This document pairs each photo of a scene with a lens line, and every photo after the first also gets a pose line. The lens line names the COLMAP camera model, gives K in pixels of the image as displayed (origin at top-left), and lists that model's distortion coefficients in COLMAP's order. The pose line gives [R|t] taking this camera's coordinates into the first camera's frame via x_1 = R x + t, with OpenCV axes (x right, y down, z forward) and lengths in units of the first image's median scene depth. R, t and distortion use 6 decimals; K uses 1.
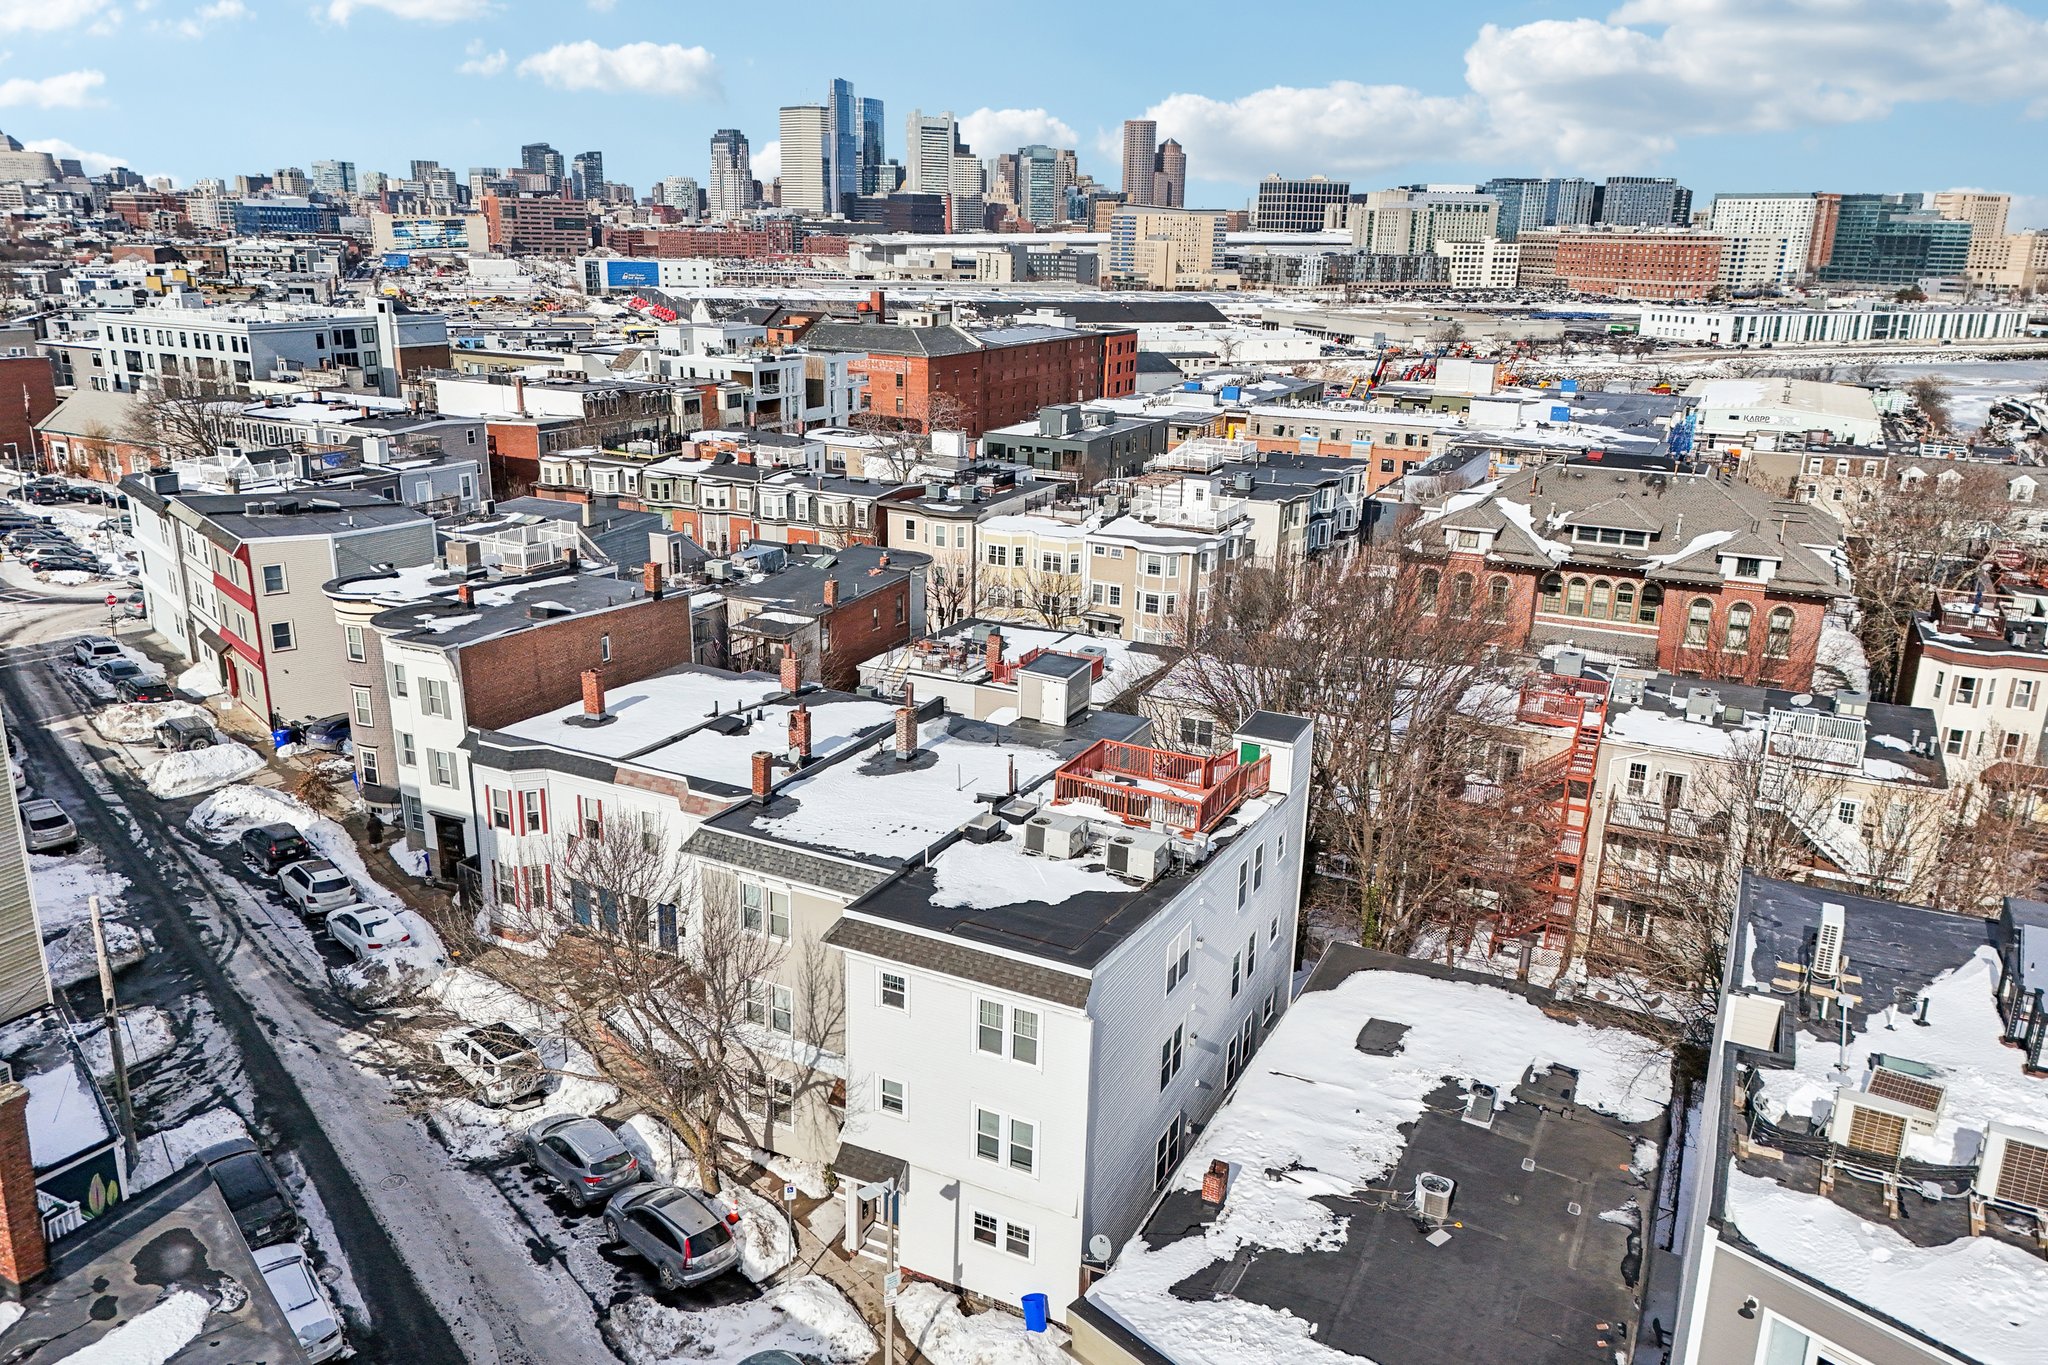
lens RADIAL K [[1474.6, 0, 1032.2], [0, 1474.6, 658.1], [0, 0, 1]] dist [0.004375, -0.010821]
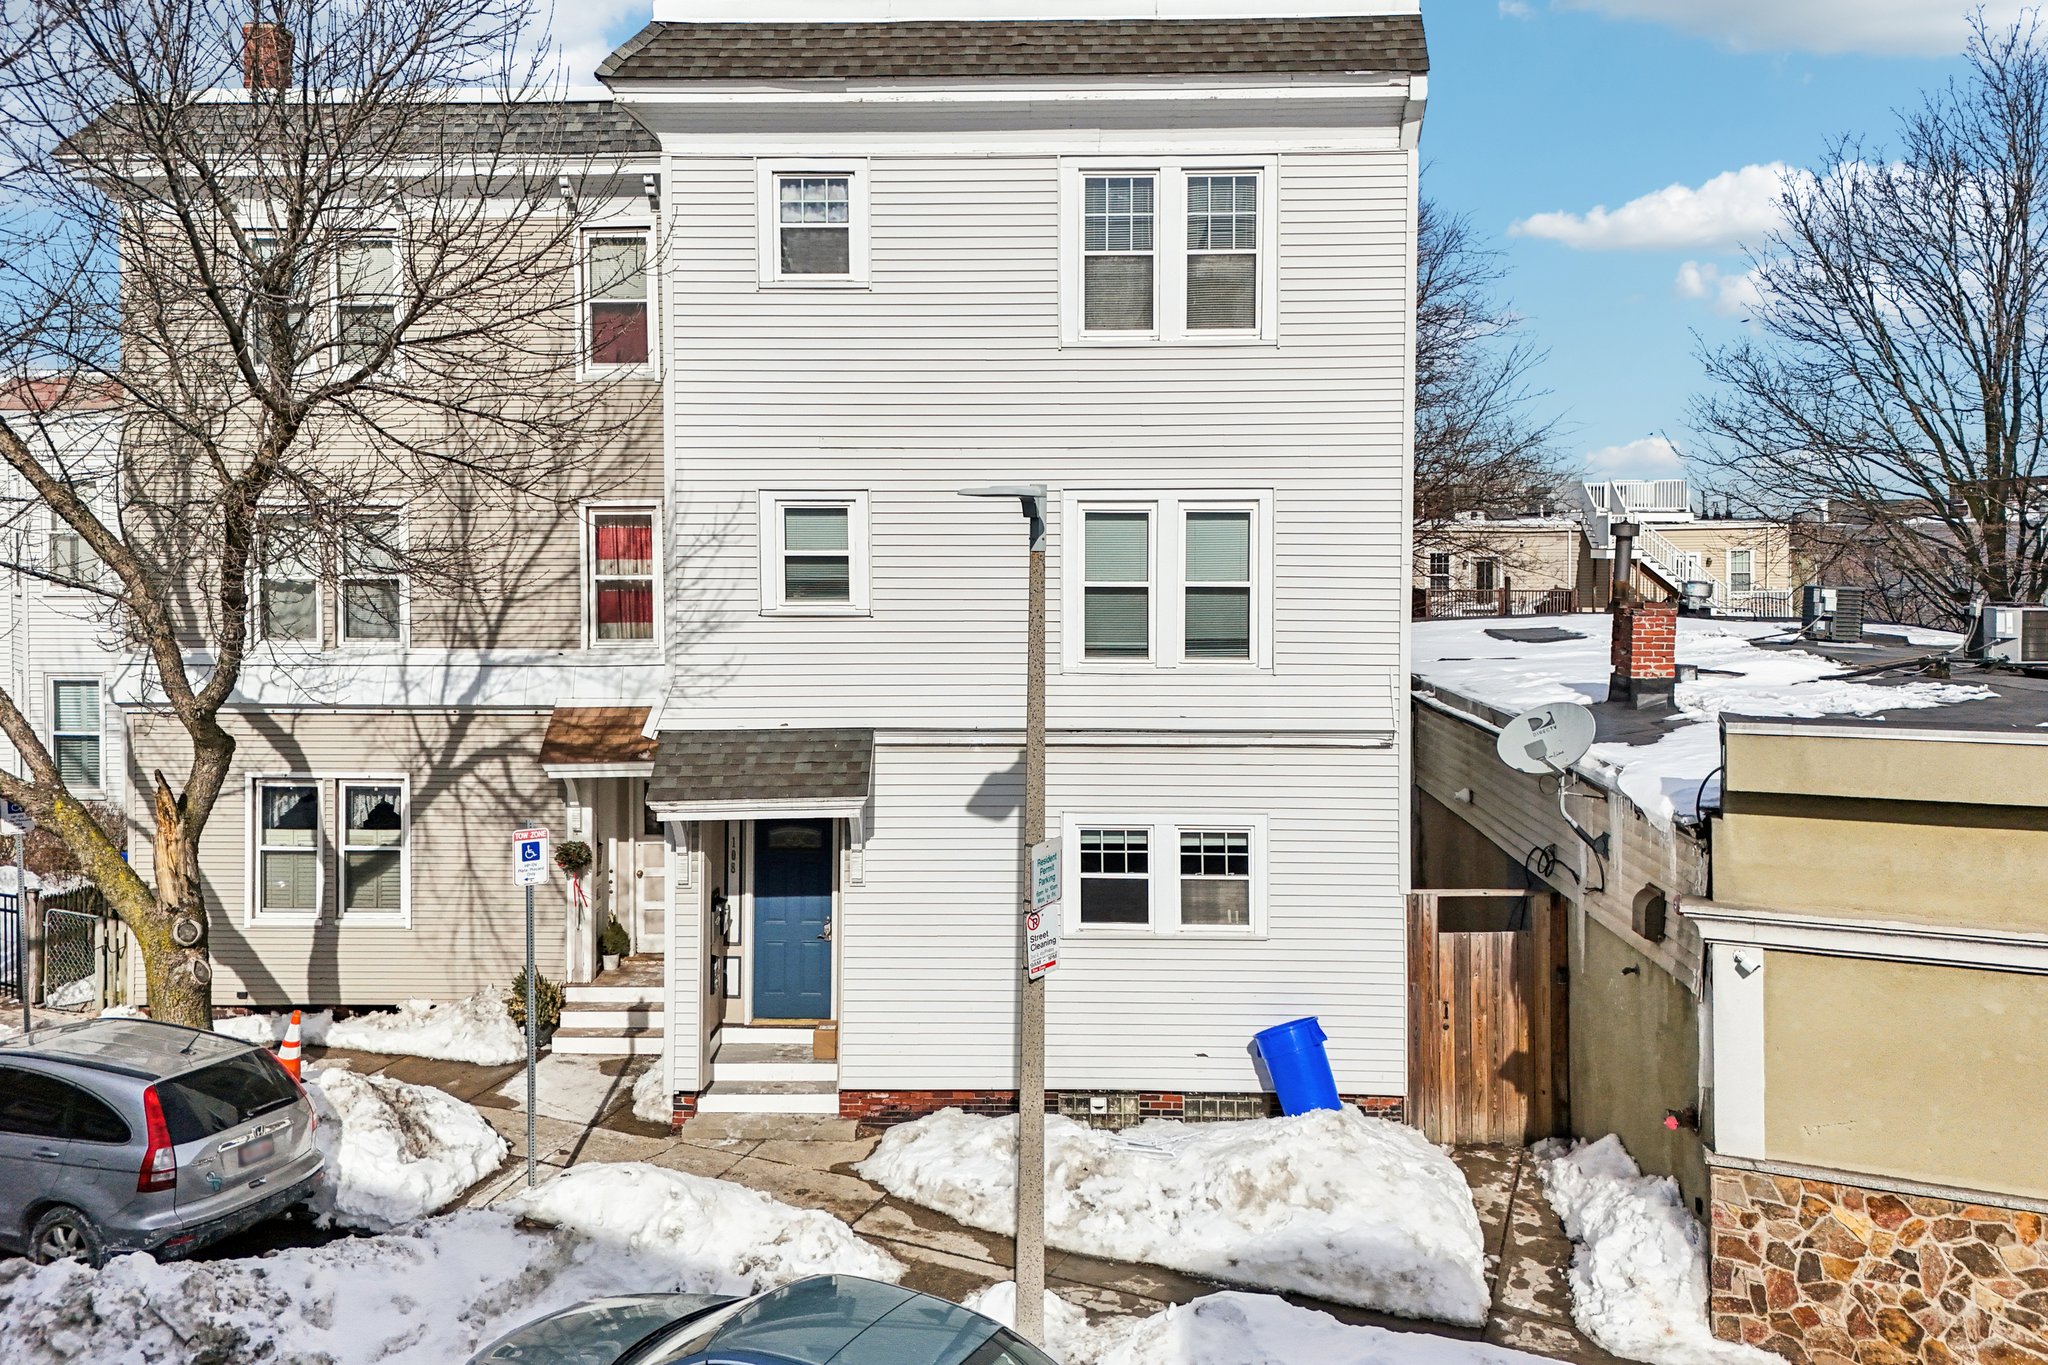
lens RADIAL K [[1556.7, 0, 1020.3], [0, 1556.7, 618.6], [0, 0, 1]] dist [0.036104, -0.000994]
pose [[0.909853, -0.050879, 0.411799, -0.187362], [0.139964, 0.971920, -0.189162, 0.357357], [-0.390612, 0.229747, 0.891425, 0.592936]]
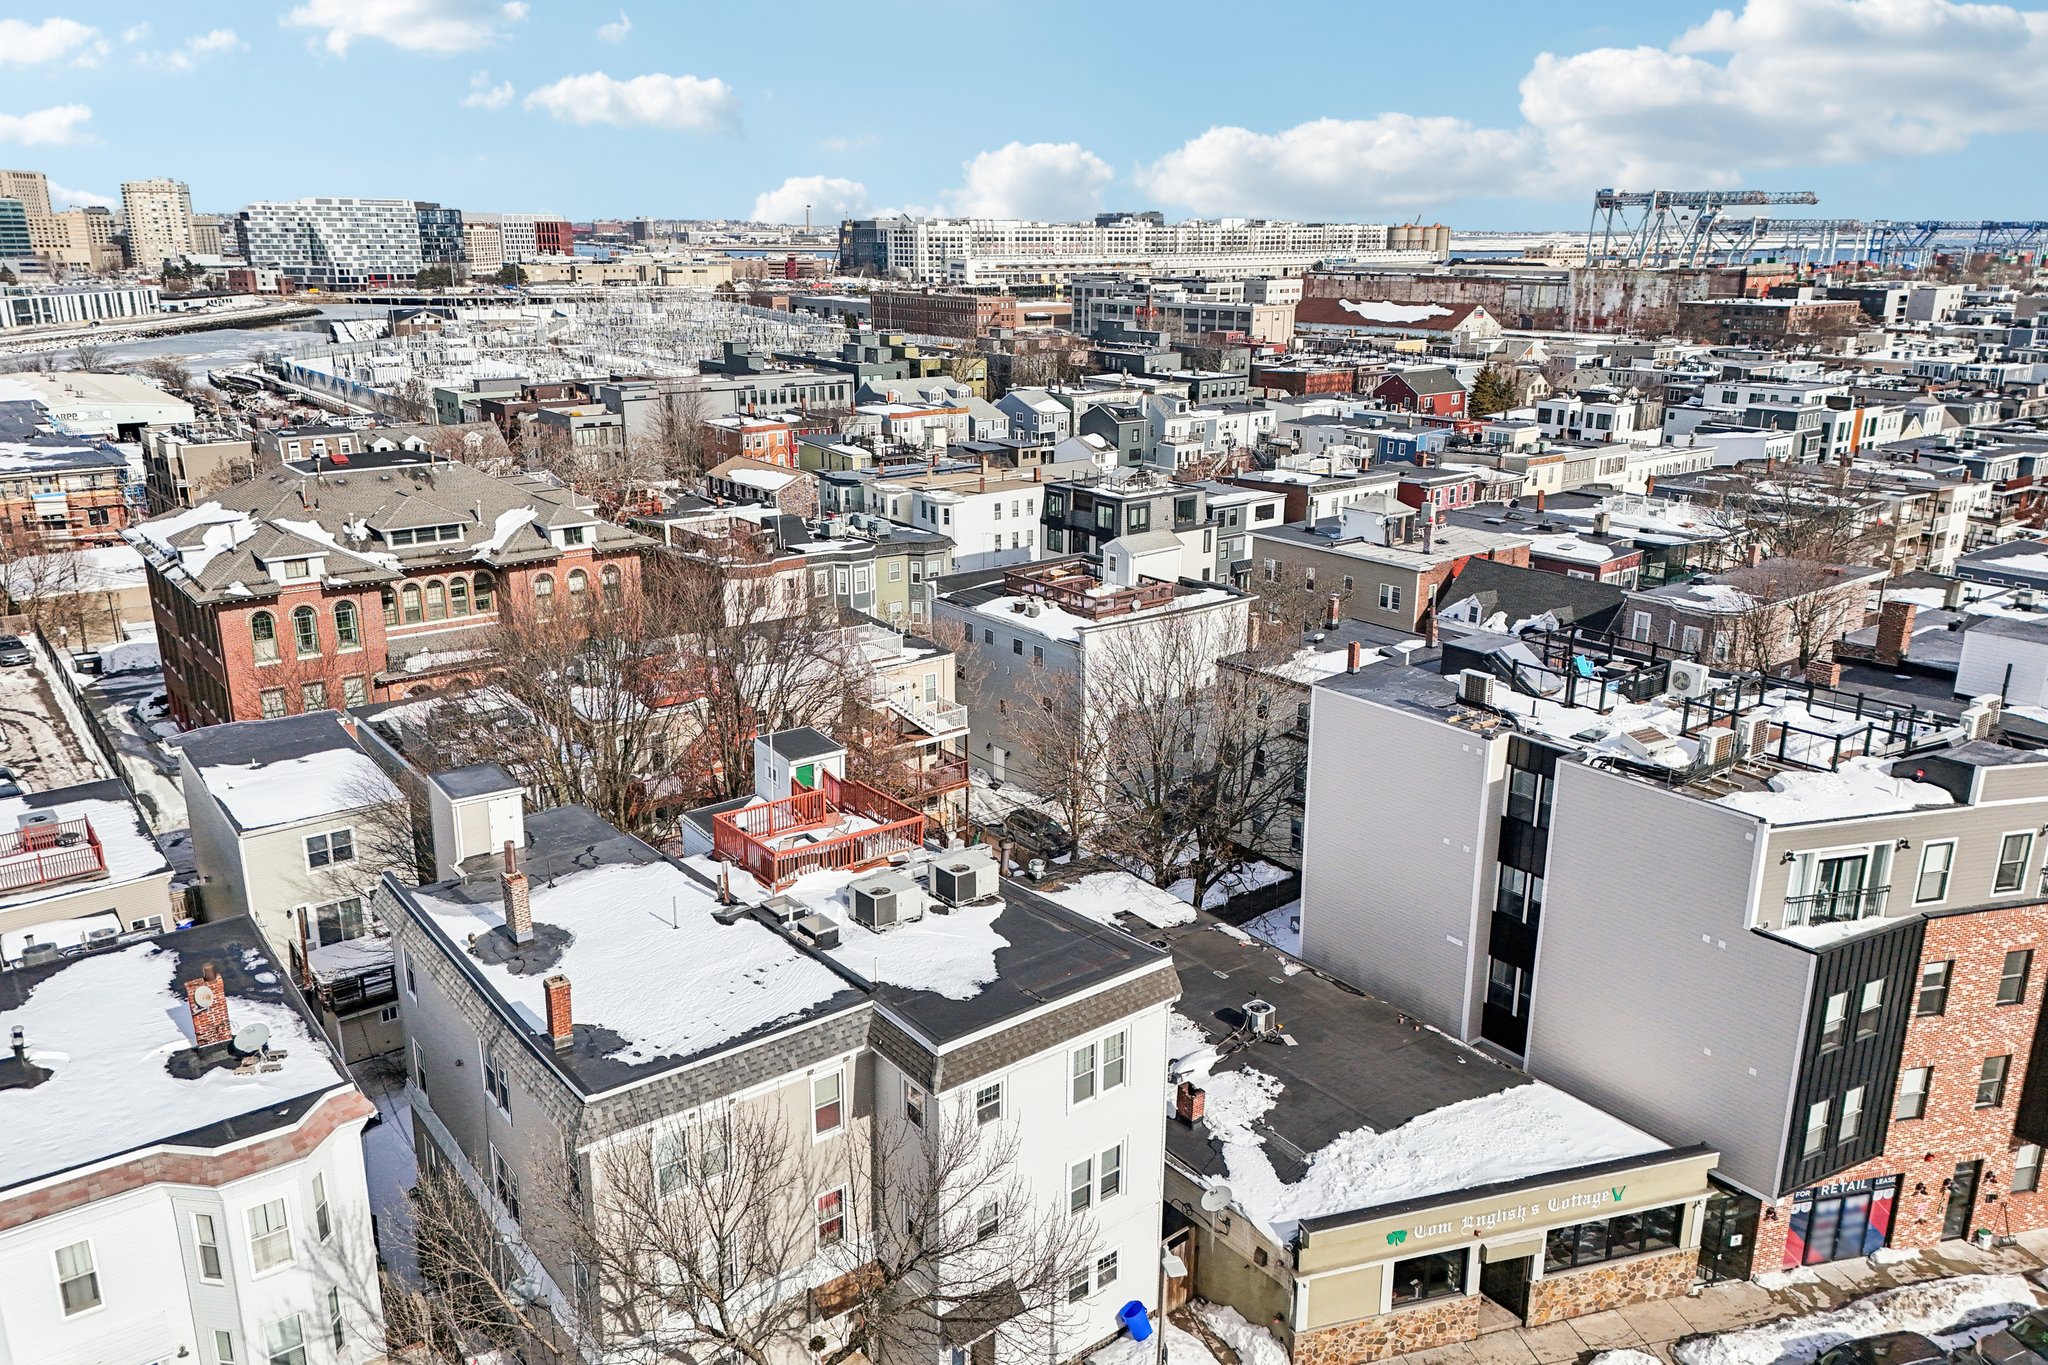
lens RADIAL K [[1474.6, 0, 1032.2], [0, 1474.6, 658.1], [0, 0, 1]] dist [0.004375, -0.010821]
pose [[0.432239, -0.262164, 0.862809, -0.693324], [0.250630, 0.954035, 0.164325, -0.150957], [-0.866230, 0.145218, 0.478077, 0.461728]]
